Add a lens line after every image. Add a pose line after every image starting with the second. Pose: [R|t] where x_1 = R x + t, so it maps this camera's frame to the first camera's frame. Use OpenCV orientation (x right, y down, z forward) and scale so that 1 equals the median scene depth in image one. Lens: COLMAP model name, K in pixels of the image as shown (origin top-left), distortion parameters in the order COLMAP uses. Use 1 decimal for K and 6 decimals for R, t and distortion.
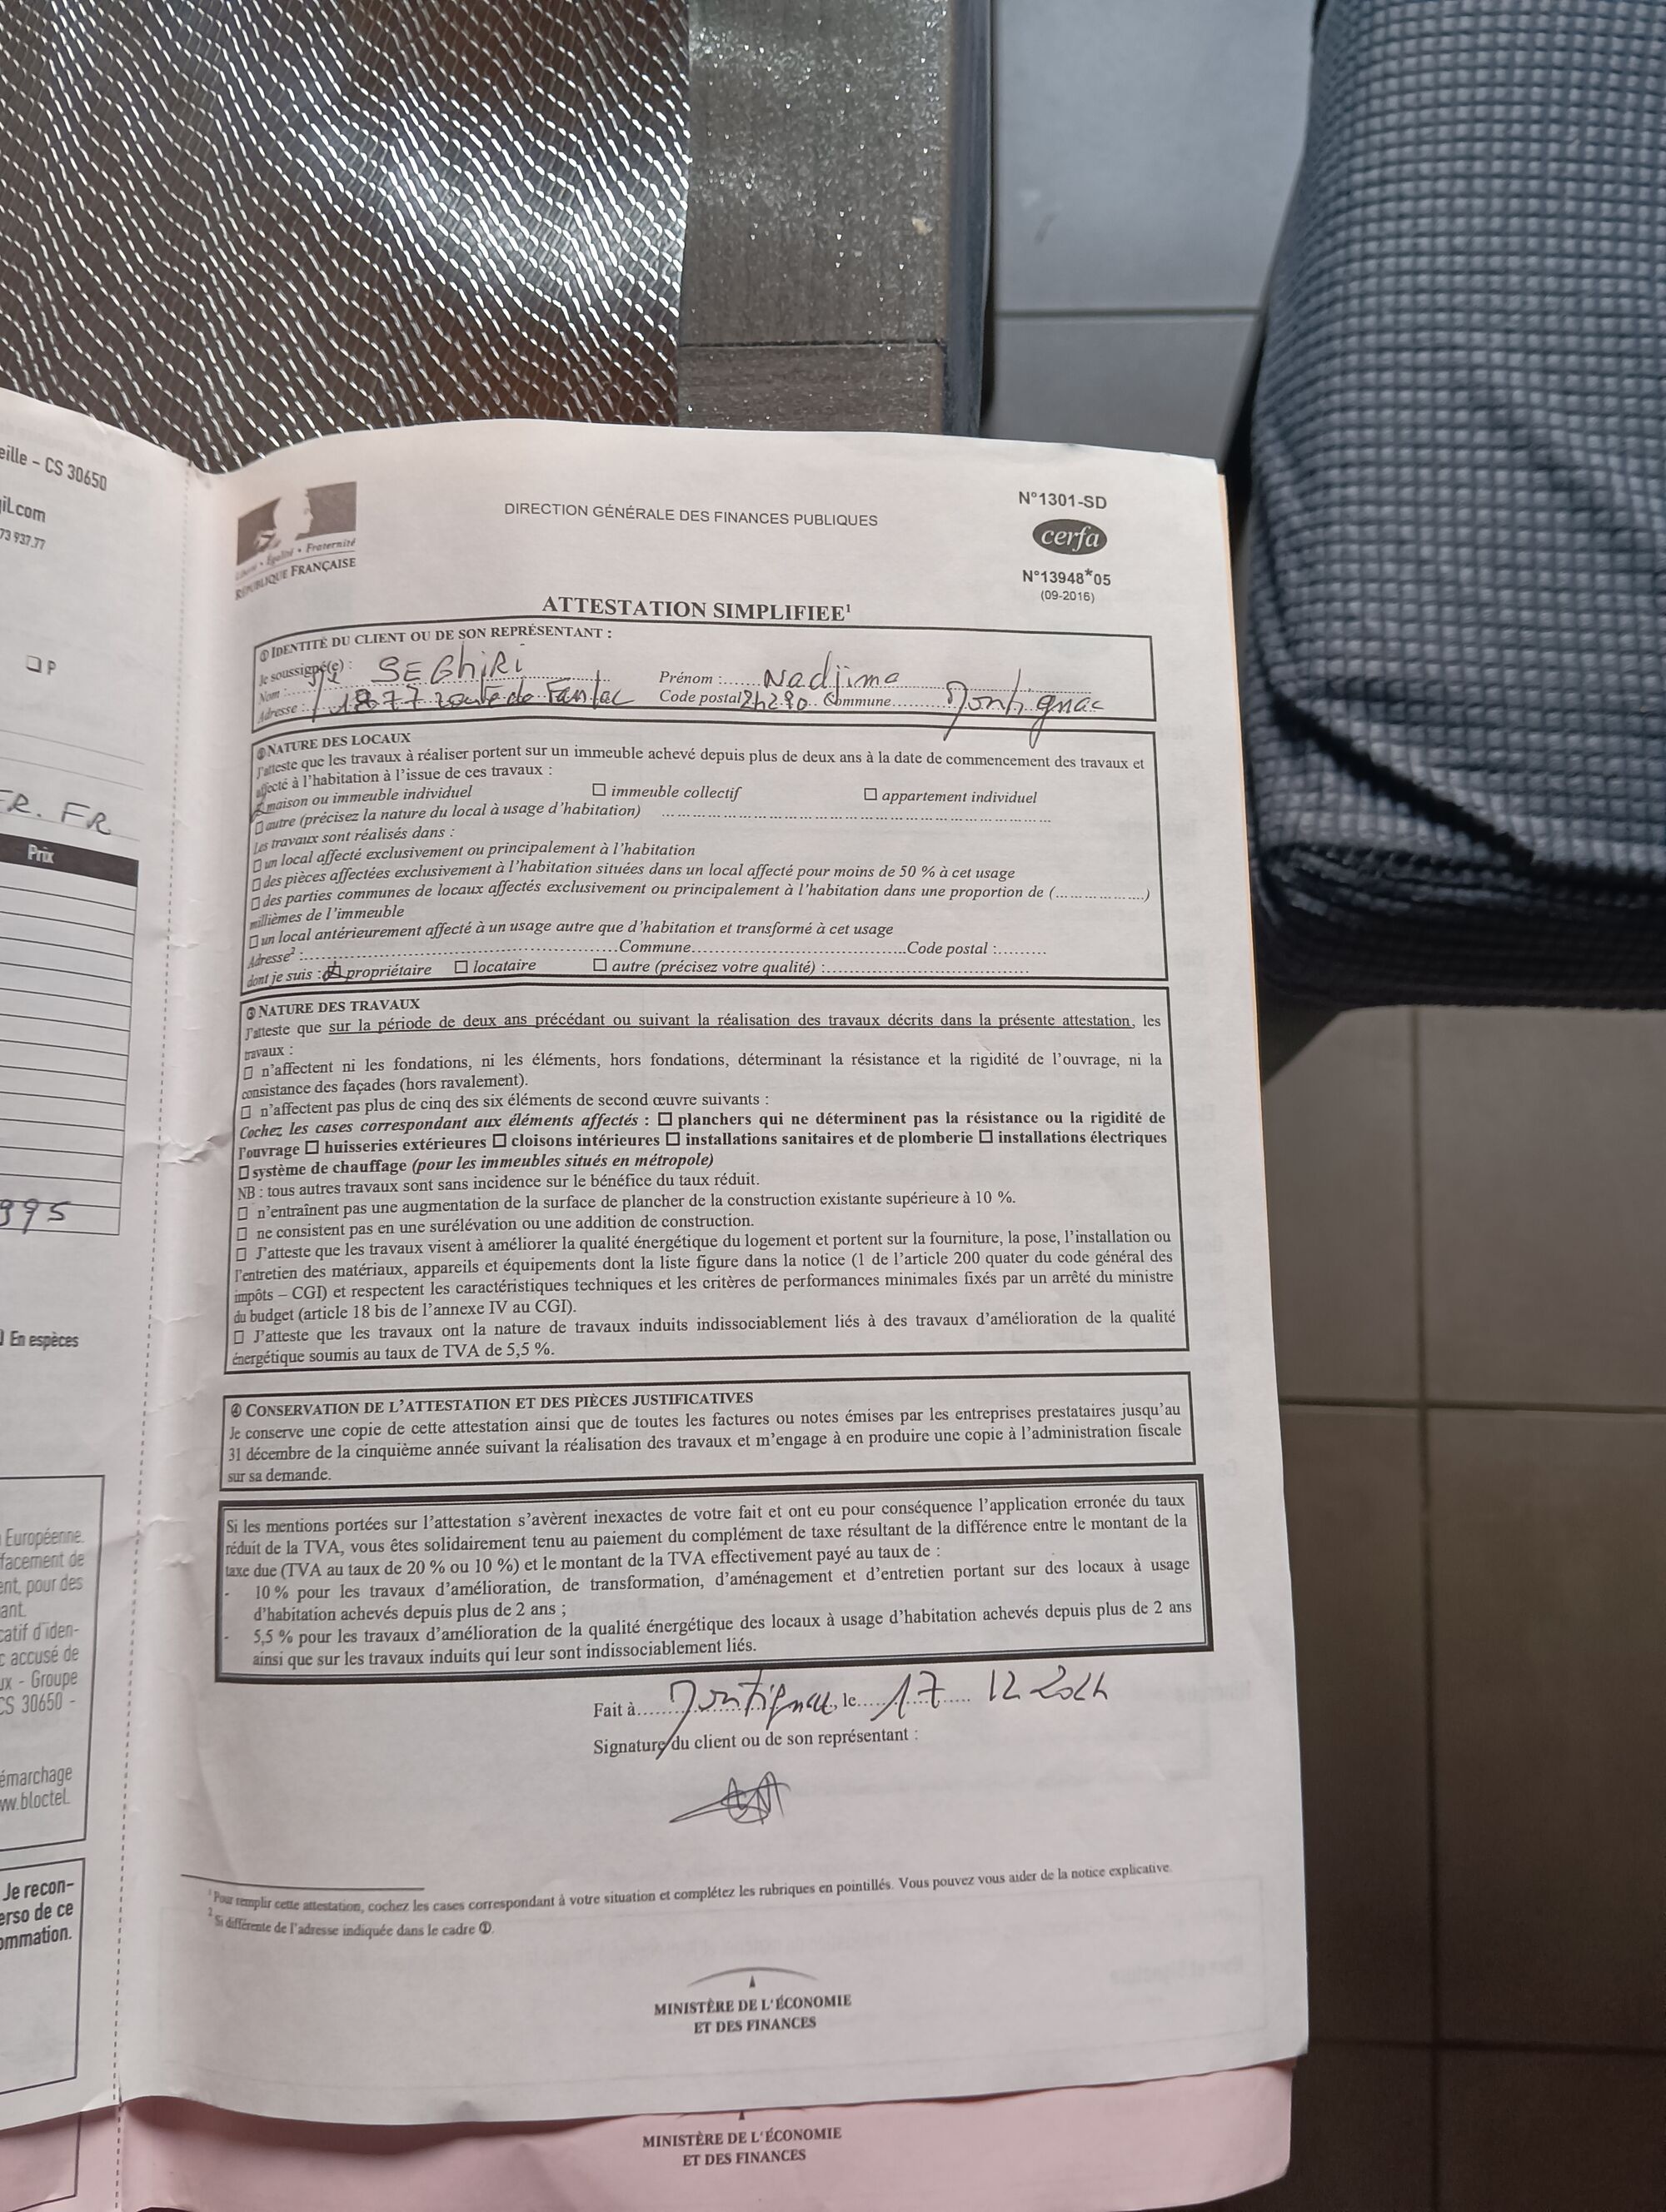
lens RADIAL K [[1744.3, 0, 846.1], [0, 1744.3, 1107.9], [0, 0, 1]] dist [0.050653, -0.126227]
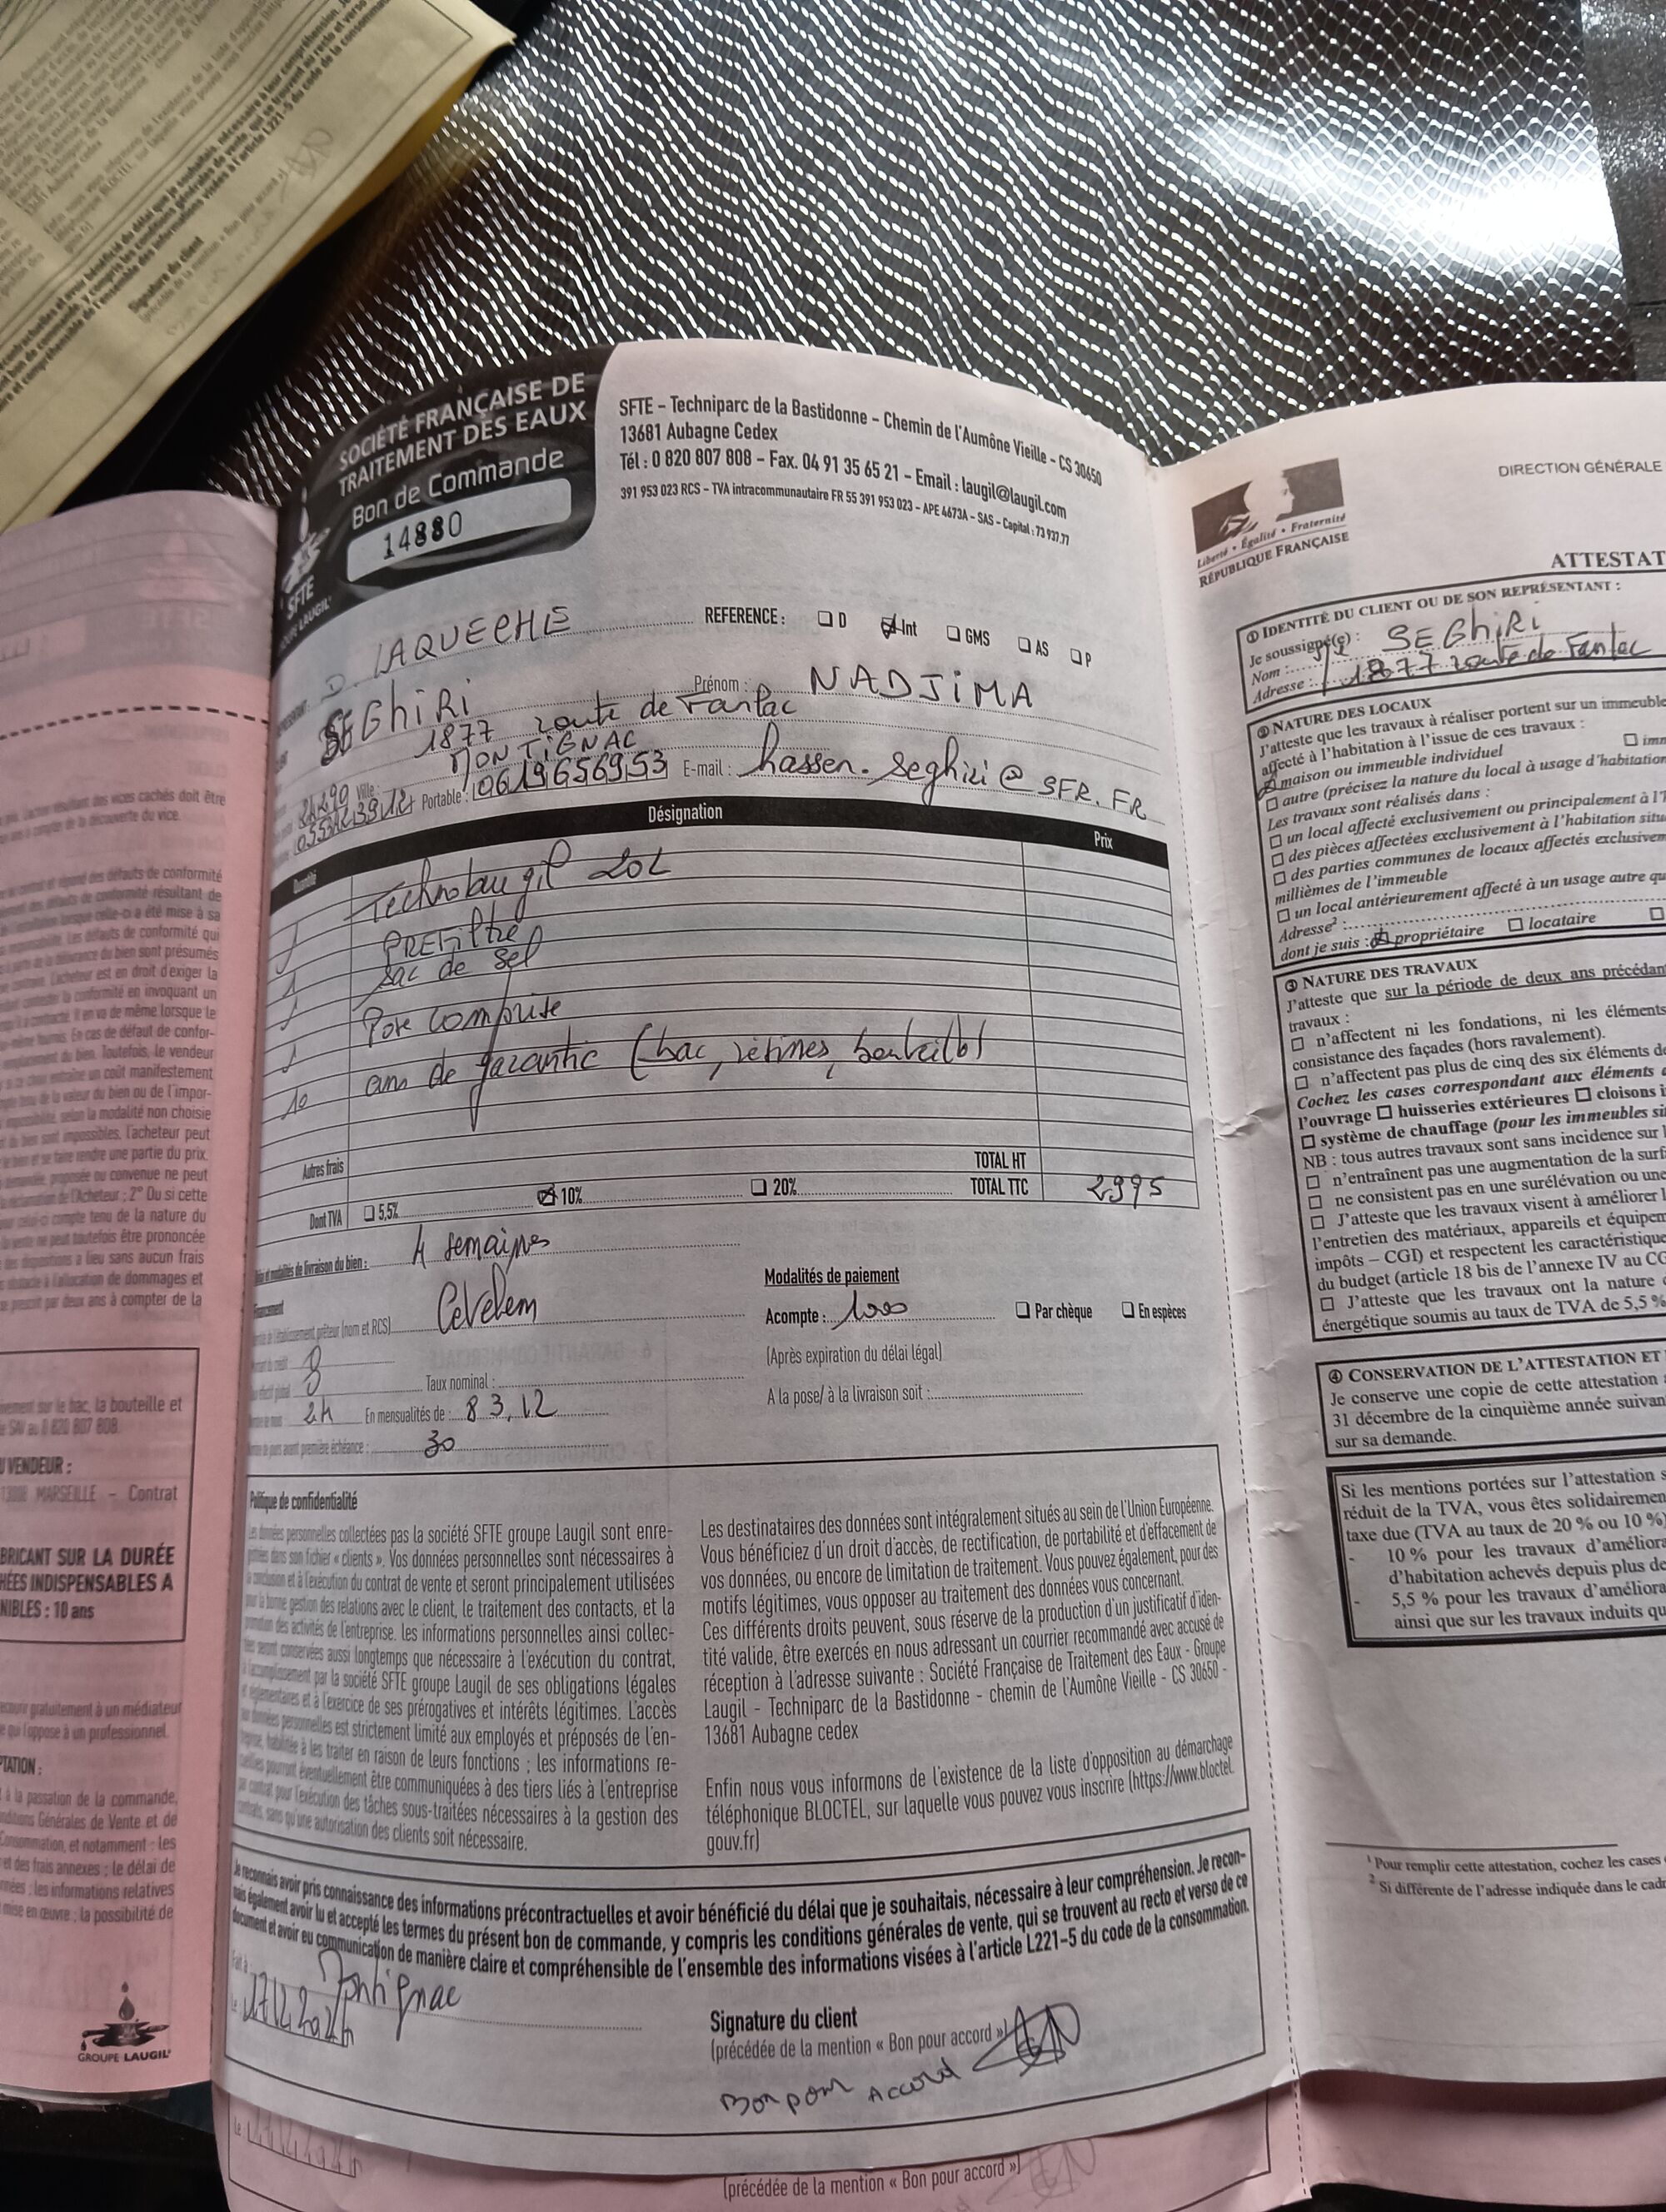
lens RADIAL K [[1744.3, 0, 824.3], [0, 1744.3, 1112.5], [0, 0, 1]] dist [0.050653, -0.126227]
pose [[0.994887, -0.054382, -0.085103, -0.539330], [0.052769, 0.998384, -0.021093, 0.026766], [0.086112, 0.016495, 0.996149, -0.027801]]
